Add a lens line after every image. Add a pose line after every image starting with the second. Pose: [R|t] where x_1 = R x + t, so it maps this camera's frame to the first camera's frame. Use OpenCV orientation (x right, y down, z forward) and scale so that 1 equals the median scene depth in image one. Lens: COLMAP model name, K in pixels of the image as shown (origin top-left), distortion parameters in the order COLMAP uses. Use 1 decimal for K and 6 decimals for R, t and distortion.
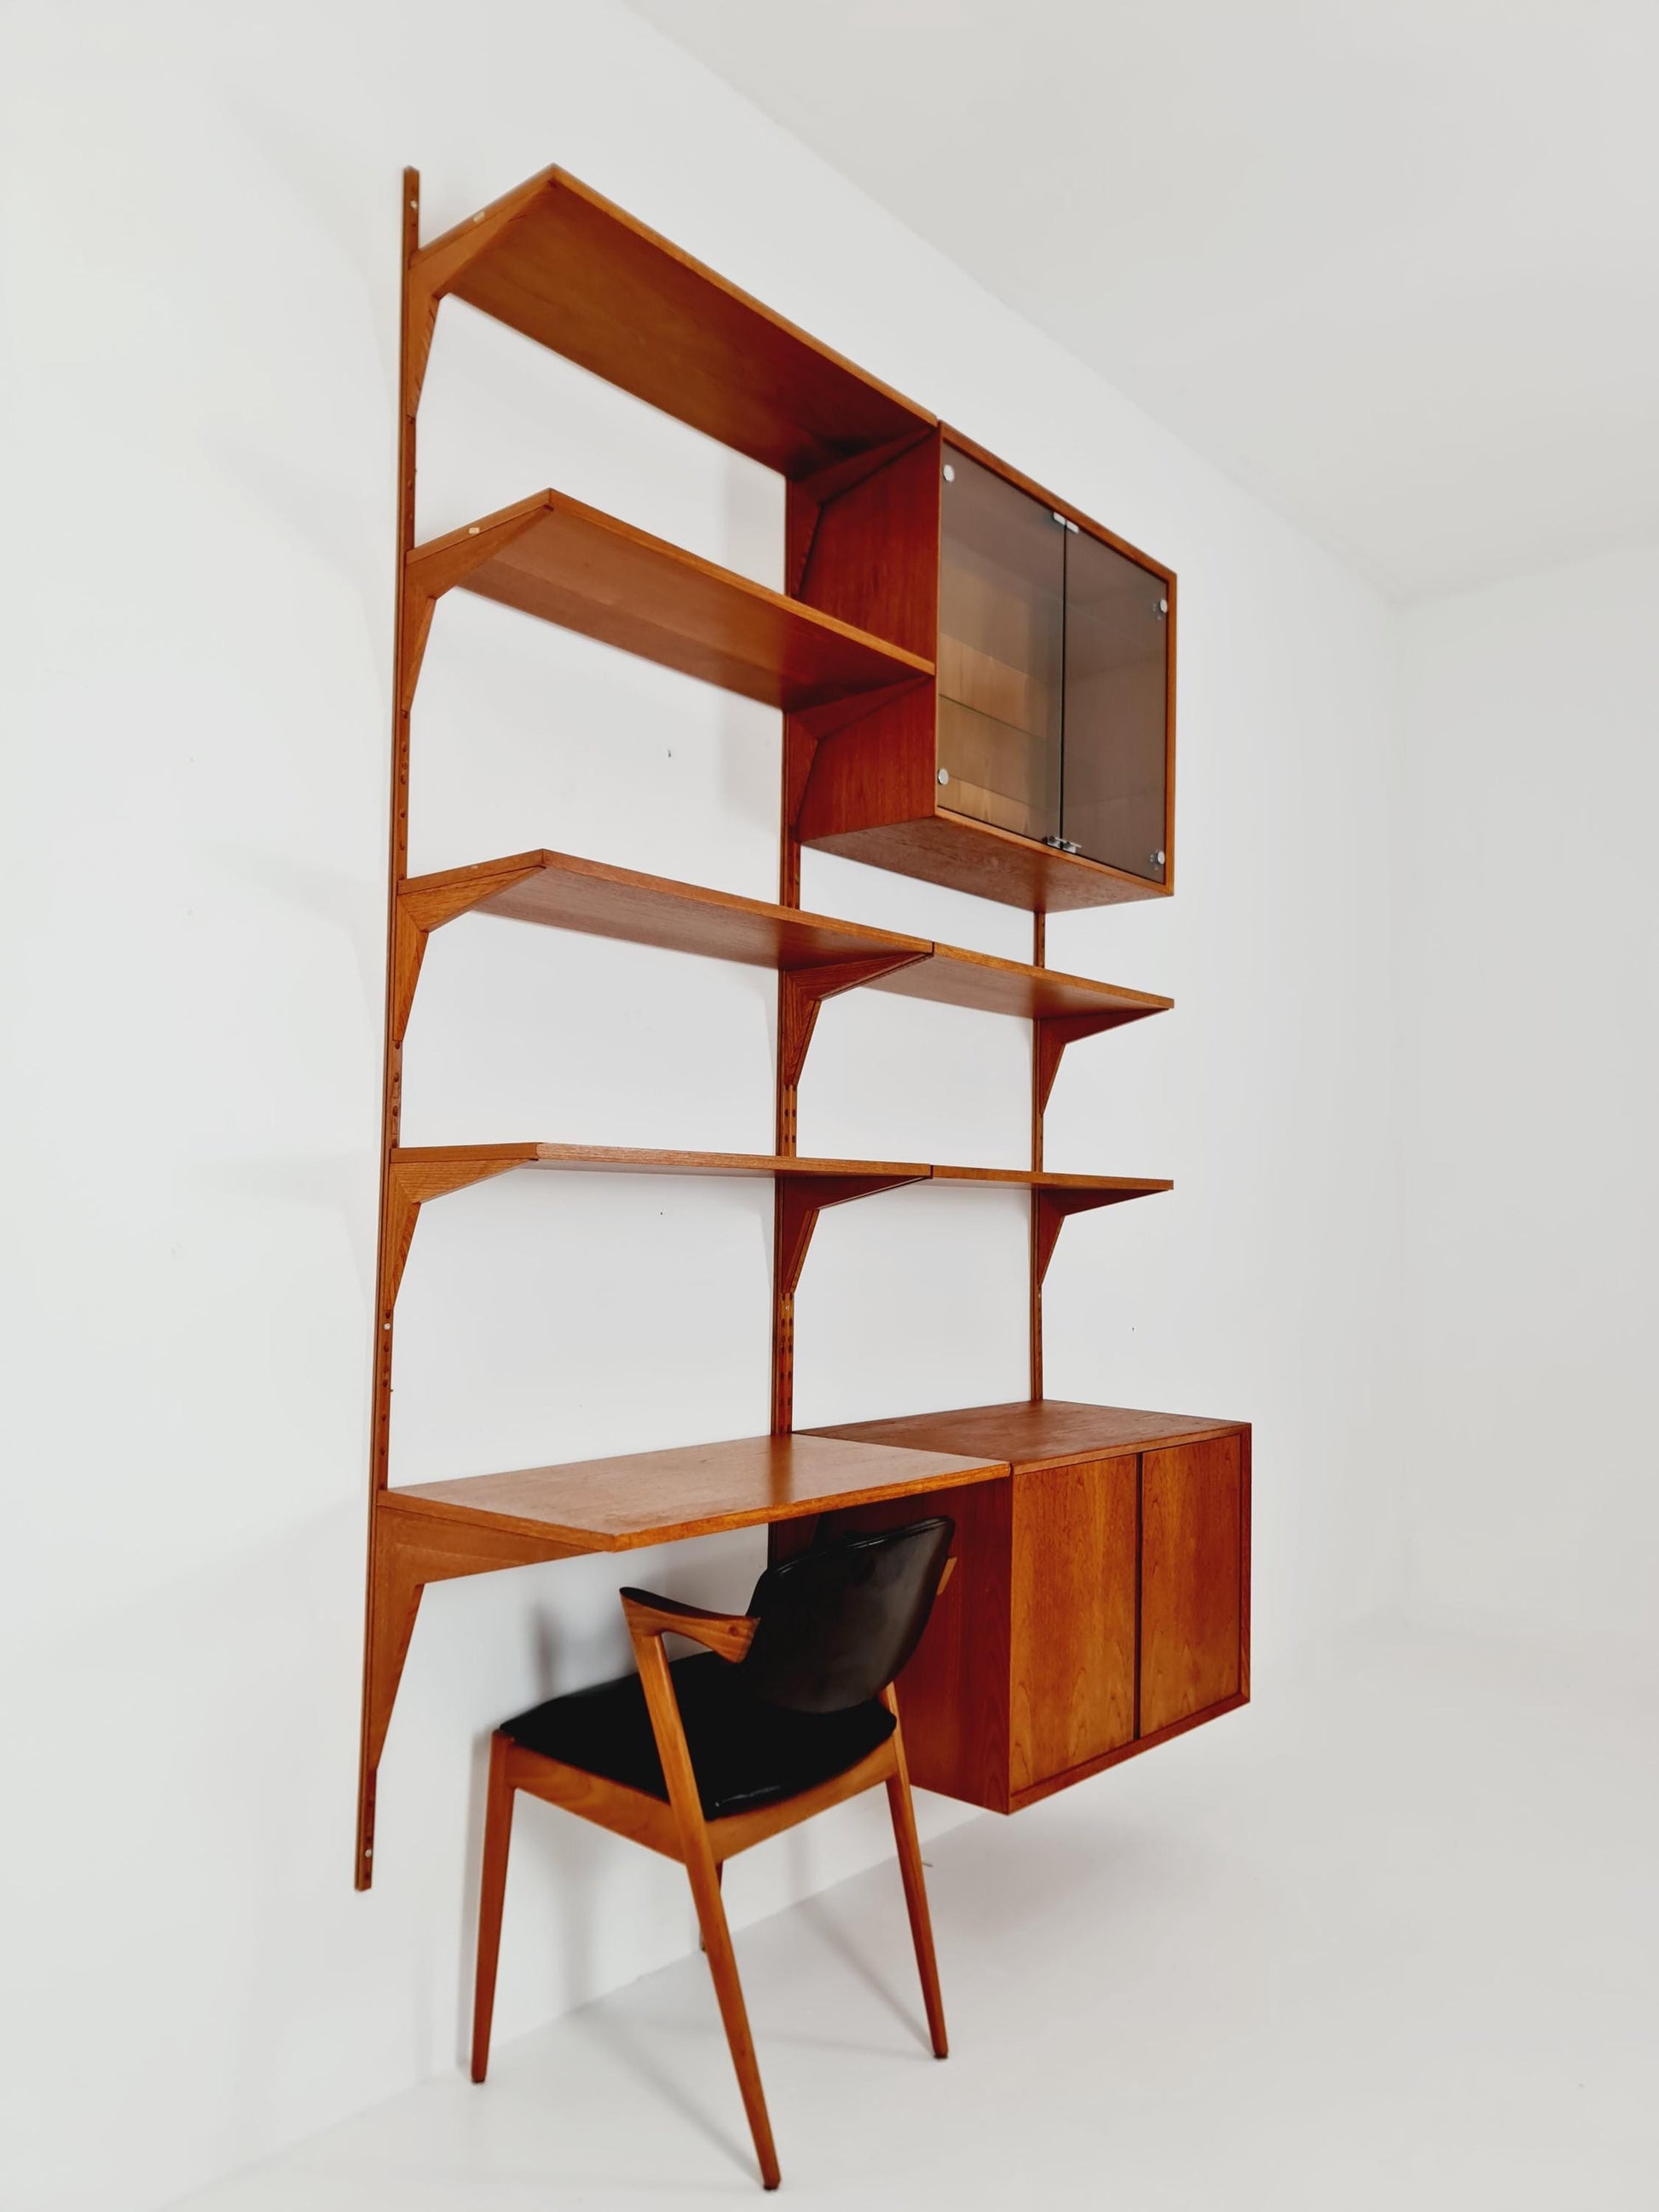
lens RADIAL K [[1614.9, 0, 828.6], [0, 1614.9, 1132.4], [0, 0, 1]] dist [0.050891, -0.004001]
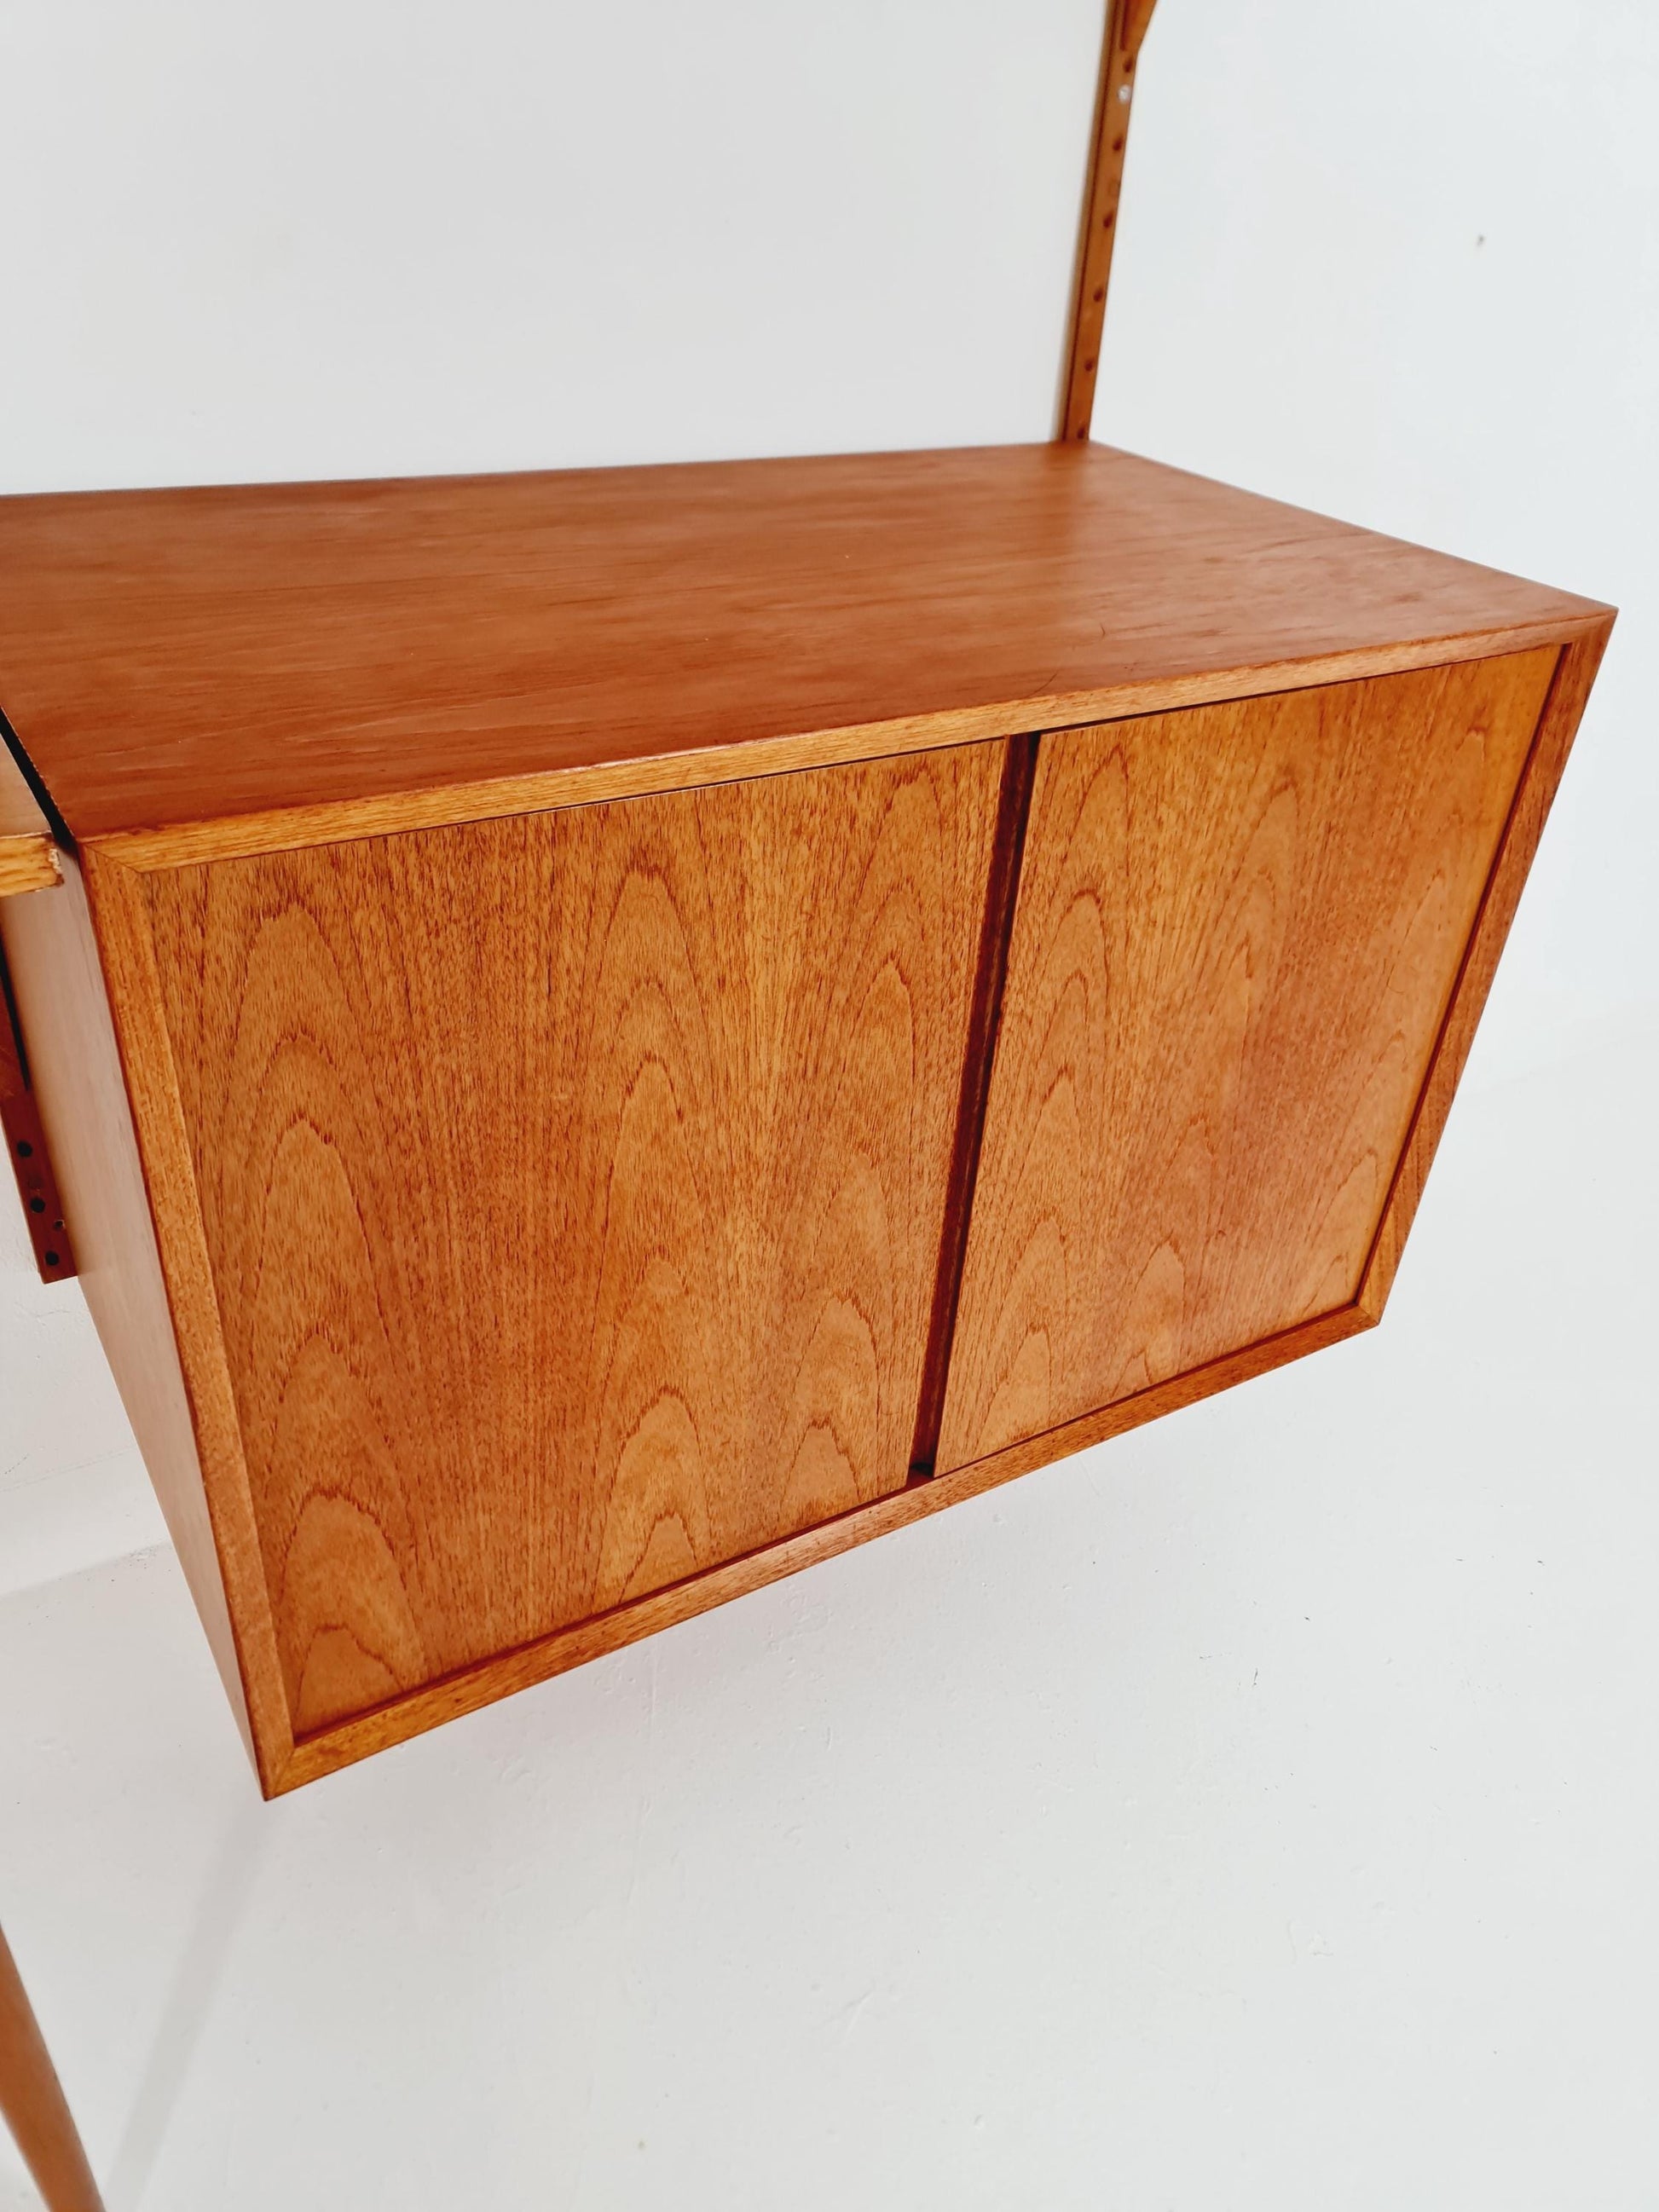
lens RADIAL K [[1610.6, 0, 821.6], [0, 1610.6, 1122.8], [0, 0, 1]] dist [0.073526, -0.061942]
pose [[0.948383, 0.204344, -0.242515, 0.243261], [-0.026400, 0.812941, 0.581747, 0.098265], [0.316027, -0.545316, 0.776374, 0.766666]]
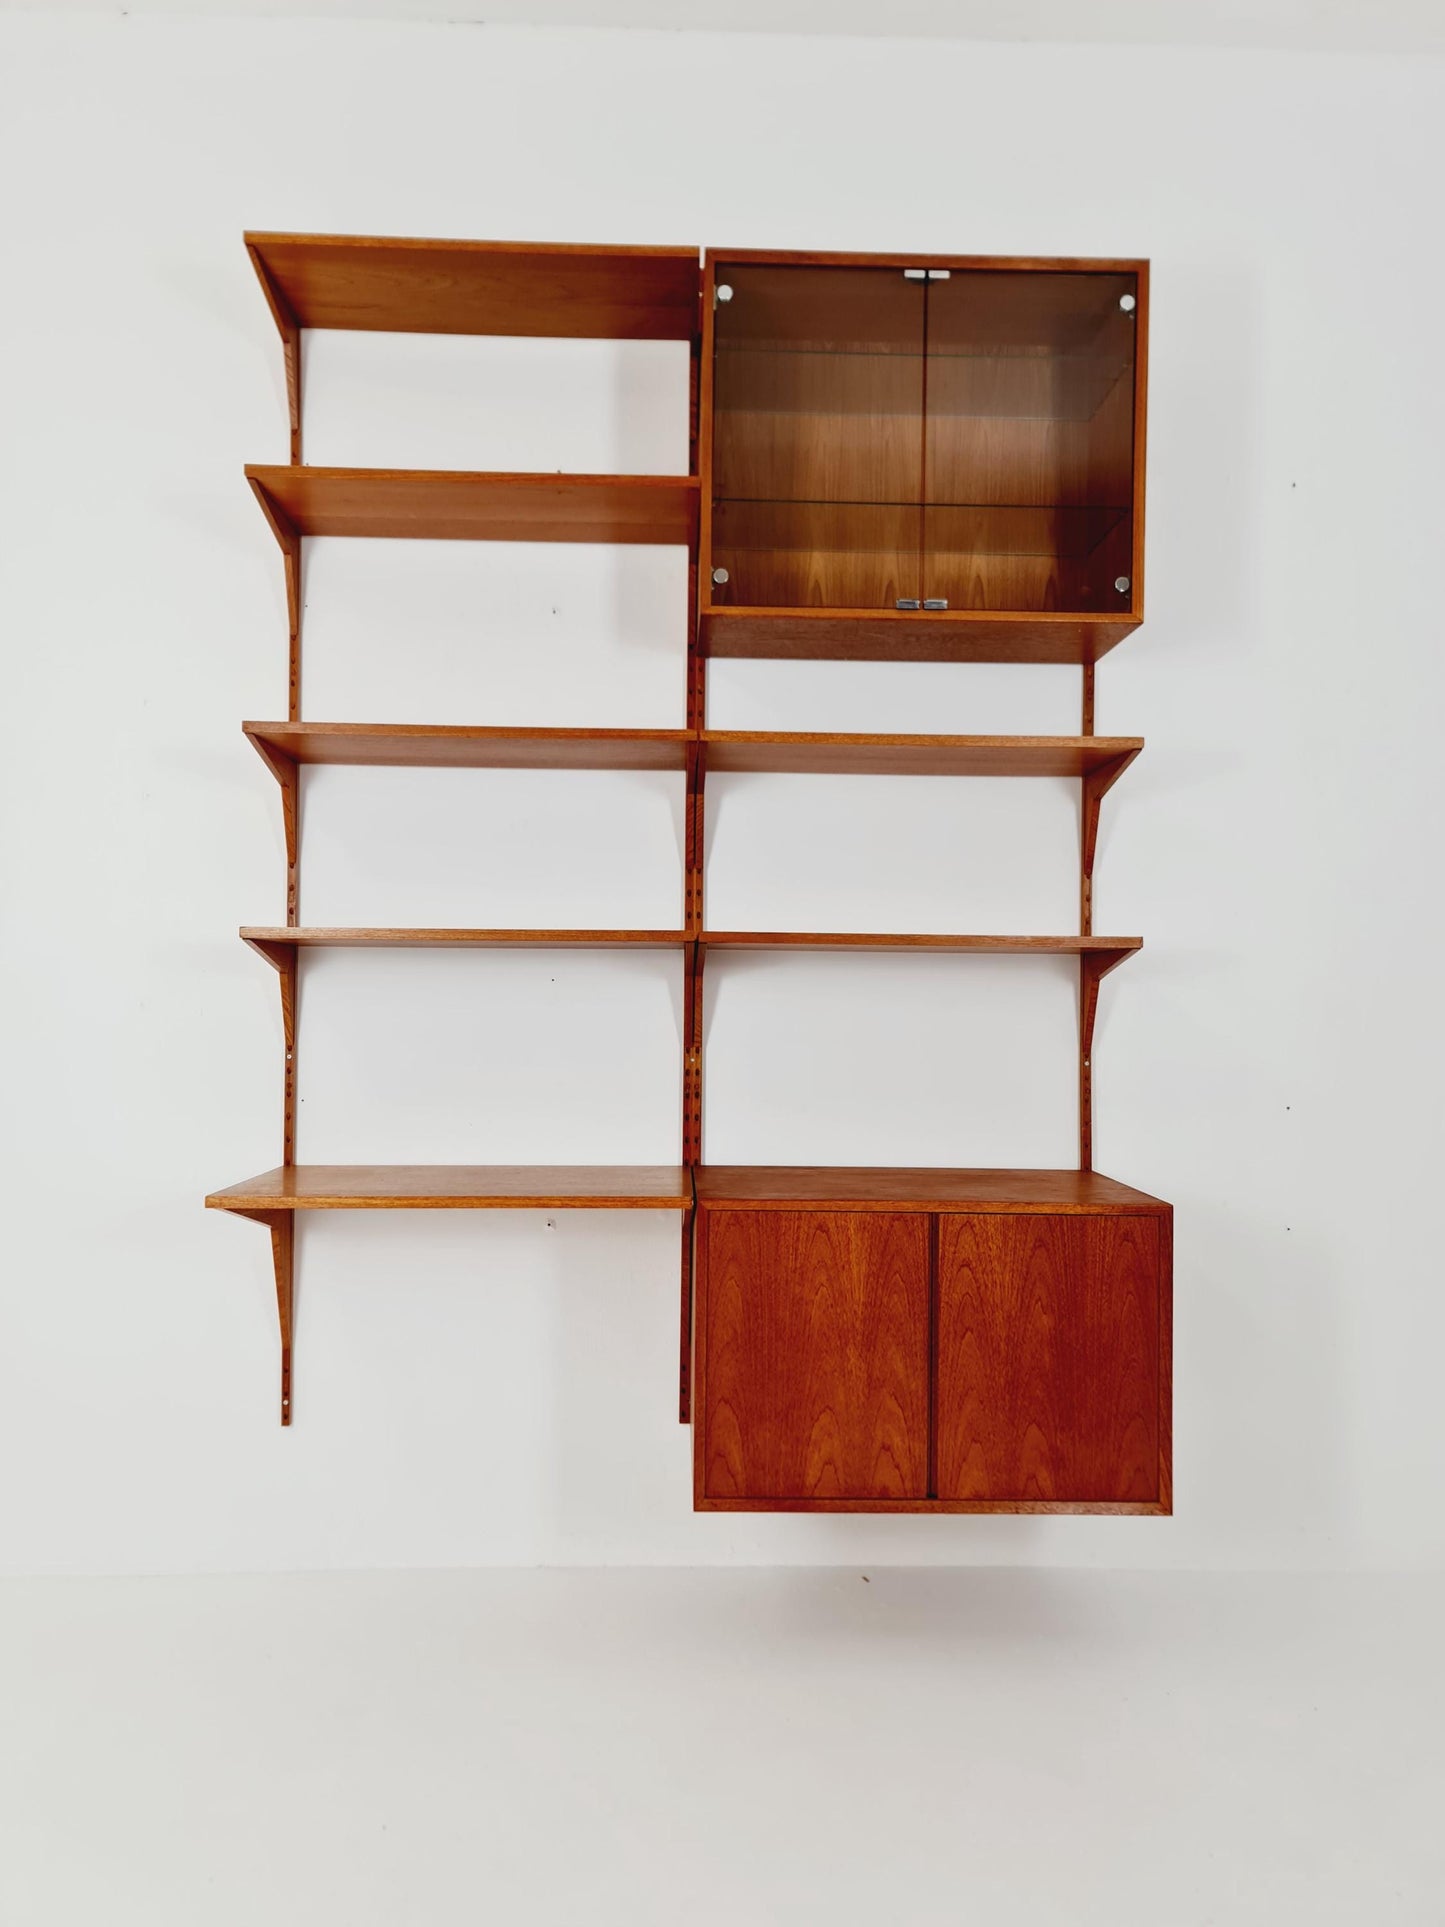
lens RADIAL K [[1392.3, 0, 717.6], [0, 1392.3, 988.3], [0, 0, 1]] dist [0.057538, -0.006550]
pose [[0.671829, -0.018851, -0.740466, 0.752160], [0.040045, 0.999138, 0.010896, 0.047501], [0.739623, -0.036972, 0.672005, 0.344517]]
